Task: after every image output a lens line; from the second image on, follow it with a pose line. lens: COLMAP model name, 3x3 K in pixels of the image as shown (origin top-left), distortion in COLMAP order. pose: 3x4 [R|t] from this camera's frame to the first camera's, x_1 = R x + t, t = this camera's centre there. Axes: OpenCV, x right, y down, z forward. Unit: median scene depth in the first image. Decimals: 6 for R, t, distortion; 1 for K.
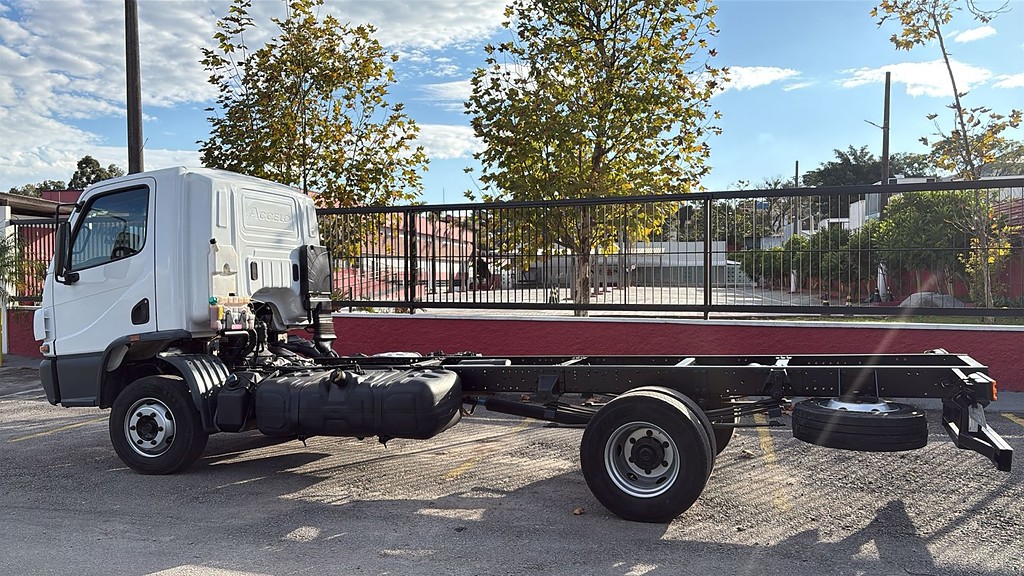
lens RADIAL K [[799.8, 0, 512.0], [0, 799.8, 288.0], [0, 0, 1]] dist [-0.000162, -0.001691]
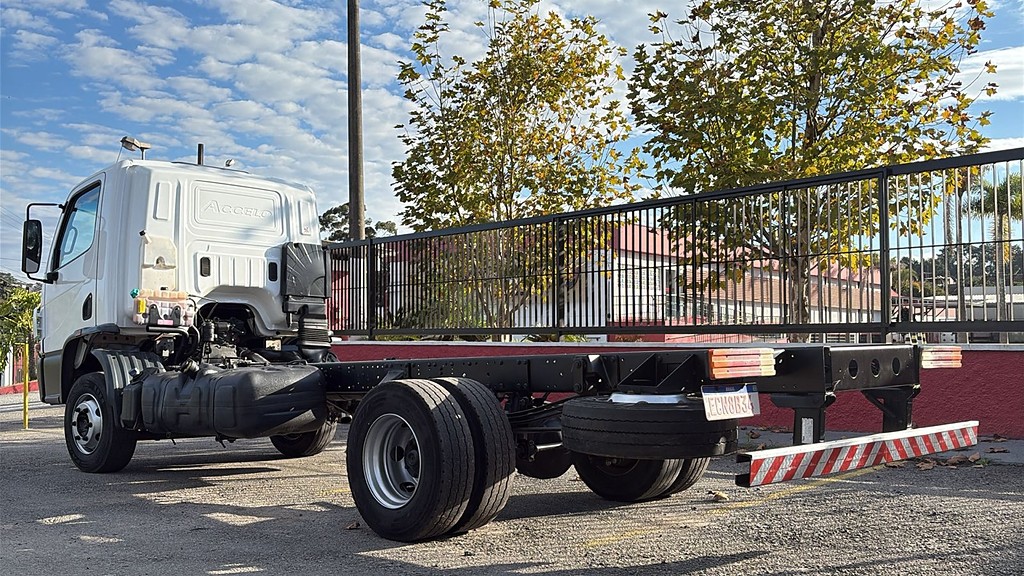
lens RADIAL K [[966.6, 0, 512.0], [0, 966.6, 288.0], [0, 0, 1]] dist [0.000869, -0.005847]
pose [[0.901975, -0.020234, -0.431314, 0.461785], [-0.006755, 0.998118, -0.060949, 0.066264], [0.431735, 0.057888, 0.900141, 0.127031]]
